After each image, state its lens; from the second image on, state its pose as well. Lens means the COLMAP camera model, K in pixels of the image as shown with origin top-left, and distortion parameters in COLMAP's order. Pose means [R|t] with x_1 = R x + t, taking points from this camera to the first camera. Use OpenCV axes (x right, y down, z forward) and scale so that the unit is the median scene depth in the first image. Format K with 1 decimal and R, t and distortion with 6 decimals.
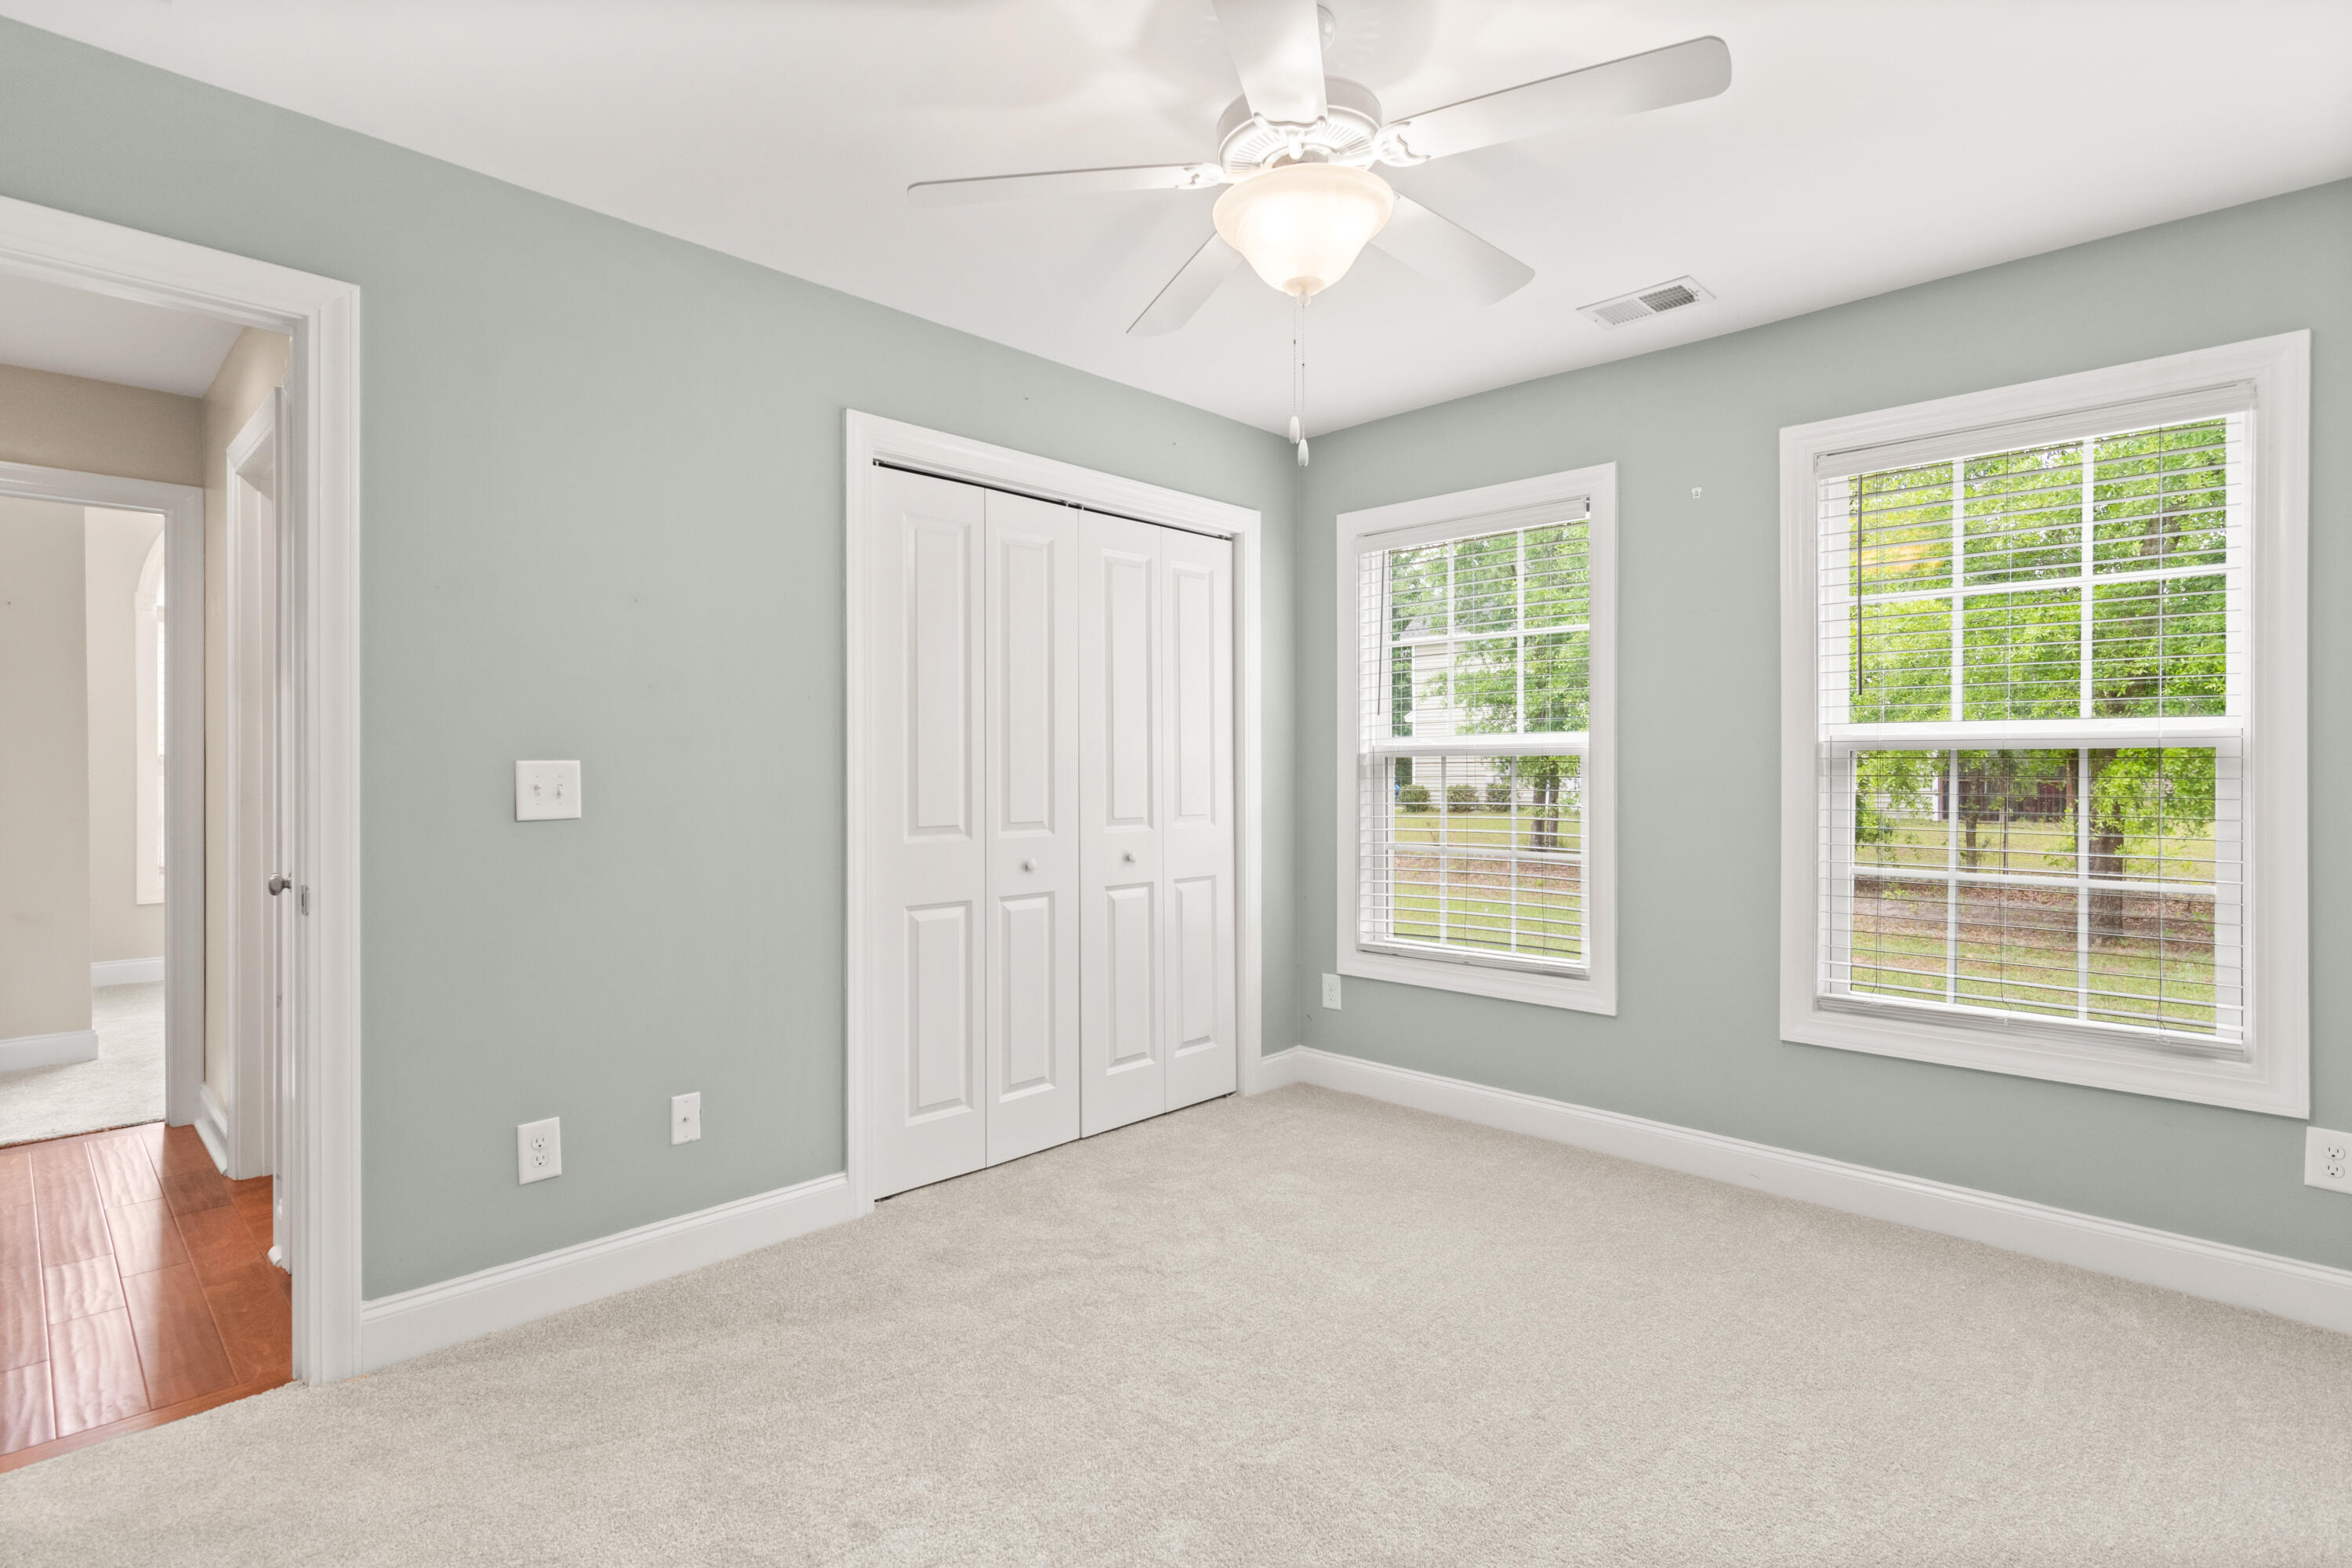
lens RADIAL K [[1176.9, 0, 1153.8], [0, 1176.9, 781.1], [0, 0, 1]] dist [0.004718, 0.000266]
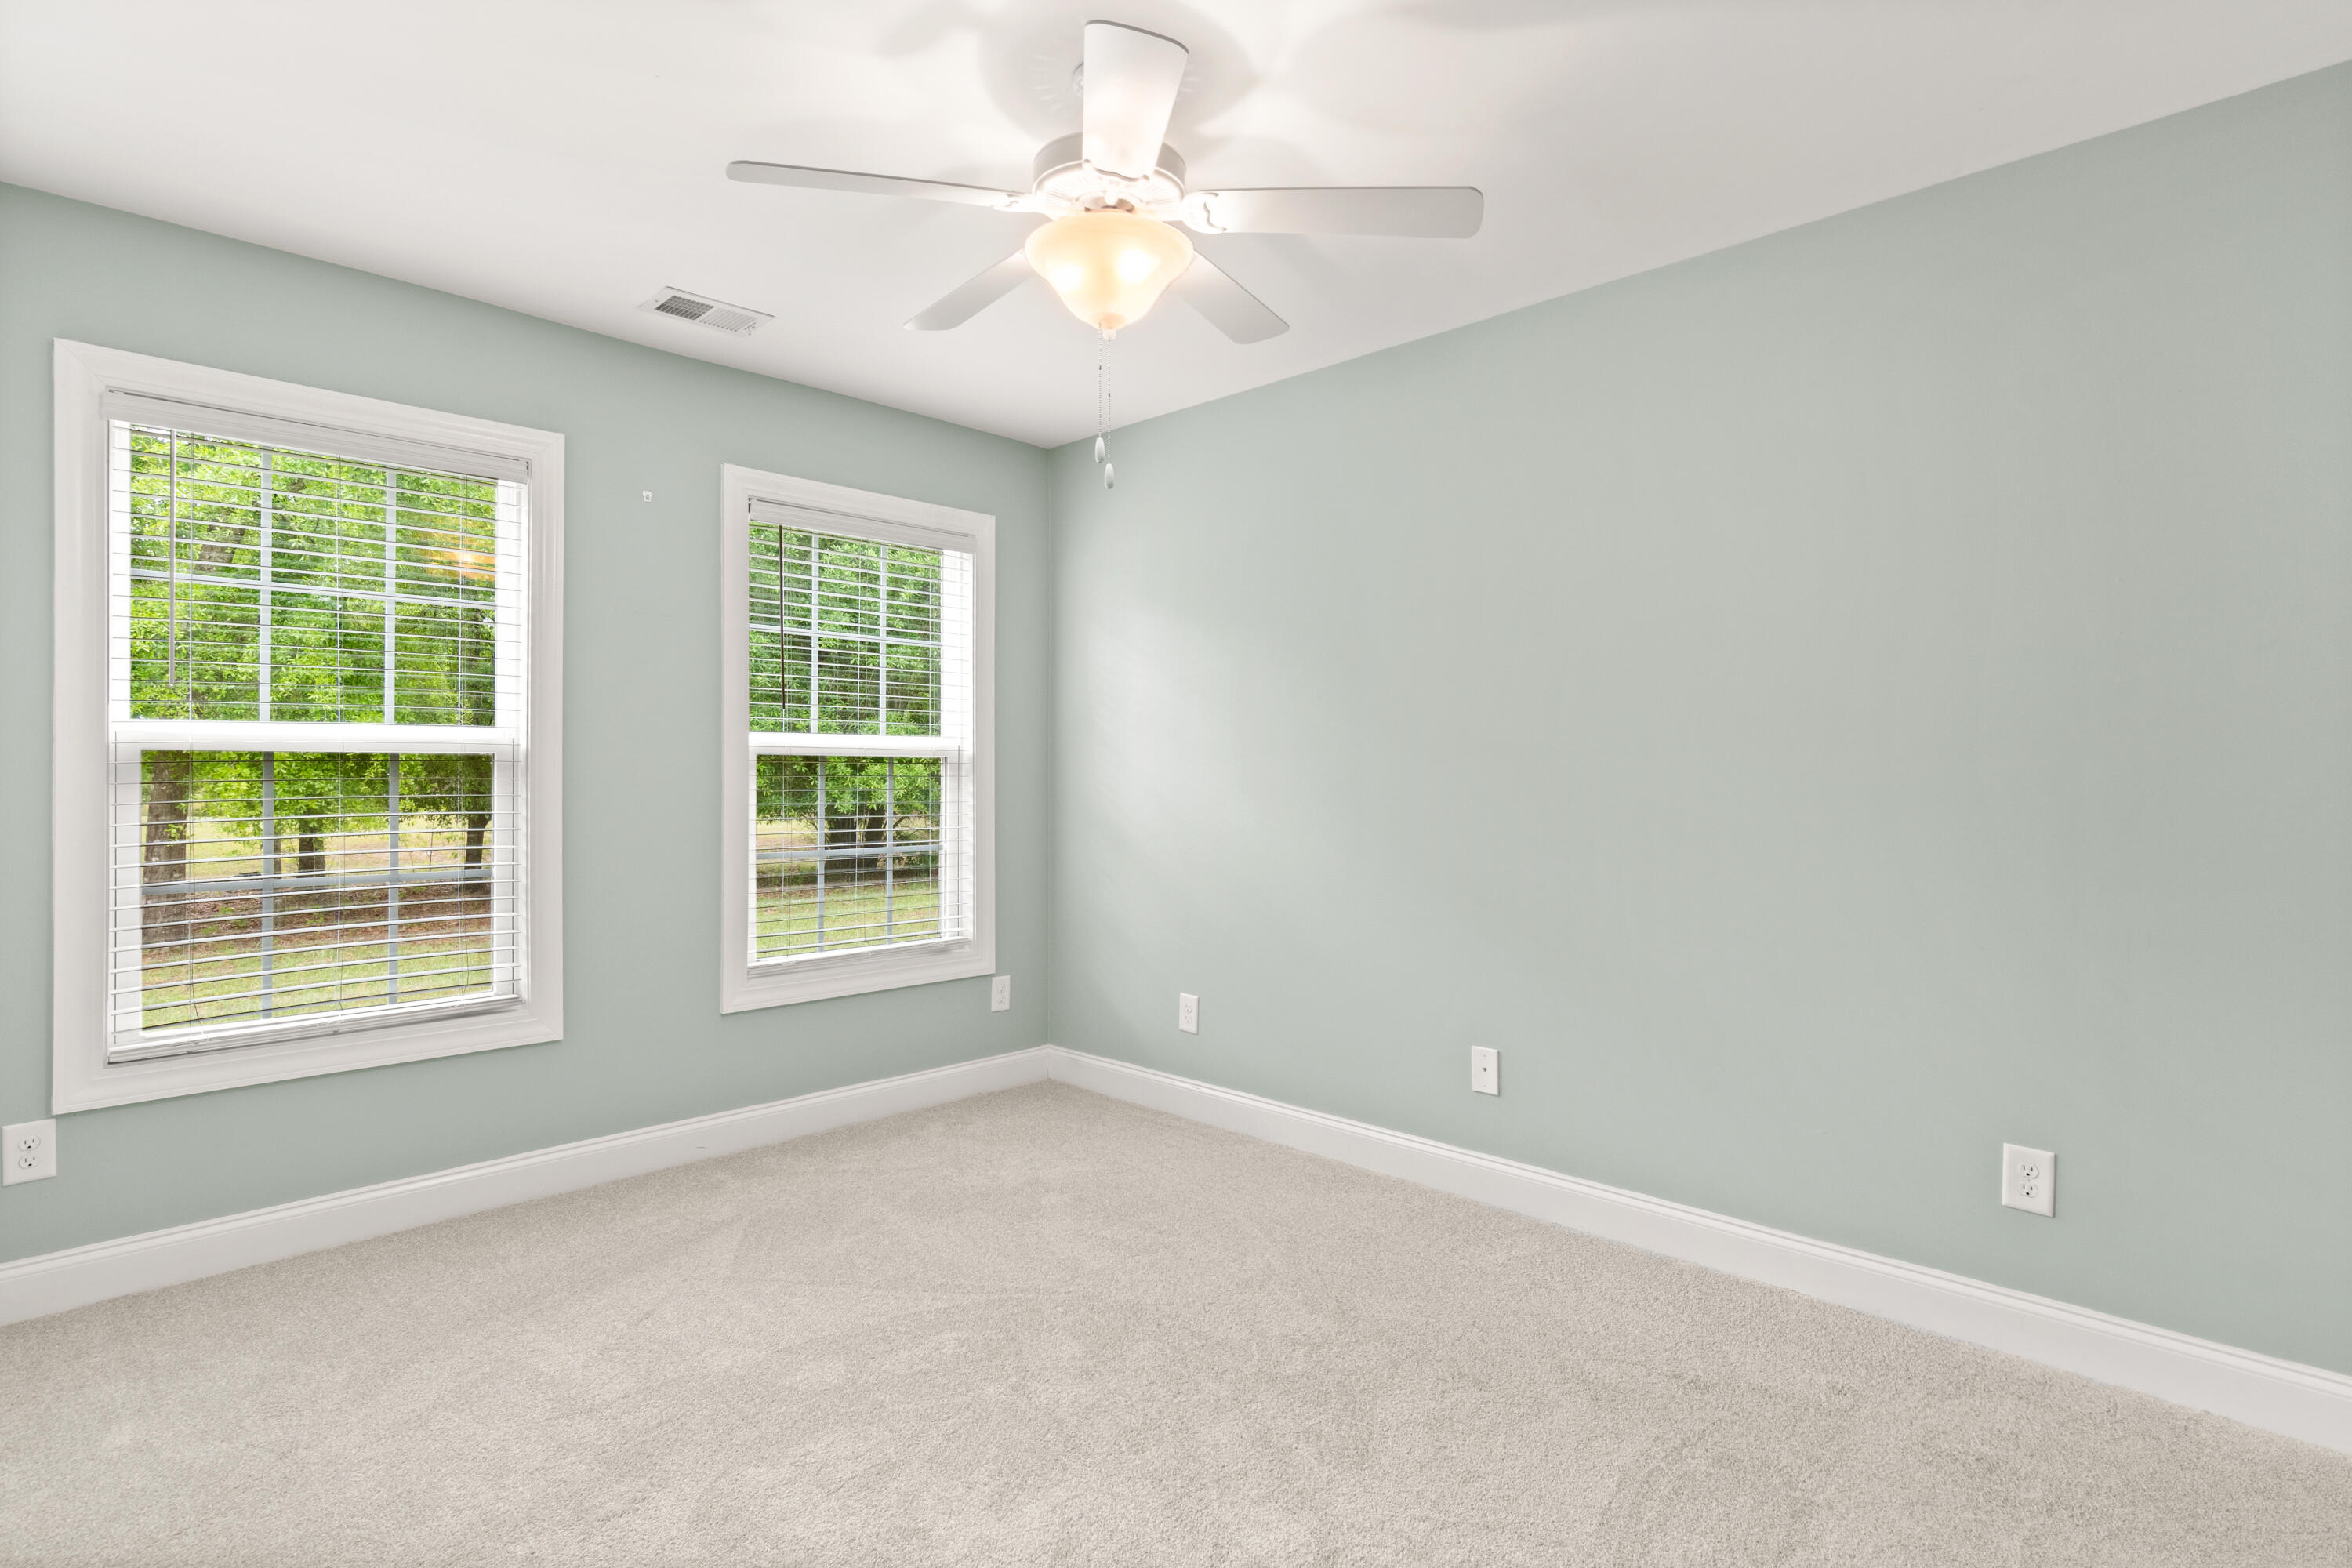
lens RADIAL K [[1176.9, 0, 1164.2], [0, 1176.9, 786.8], [0, 0, 1]] dist [0.004718, 0.000266]
pose [[0.006314, -0.013052, 0.999895, -0.474731], [0.011237, 0.999853, 0.012980, -0.003535], [-0.999917, 0.011153, 0.006460, 0.478304]]
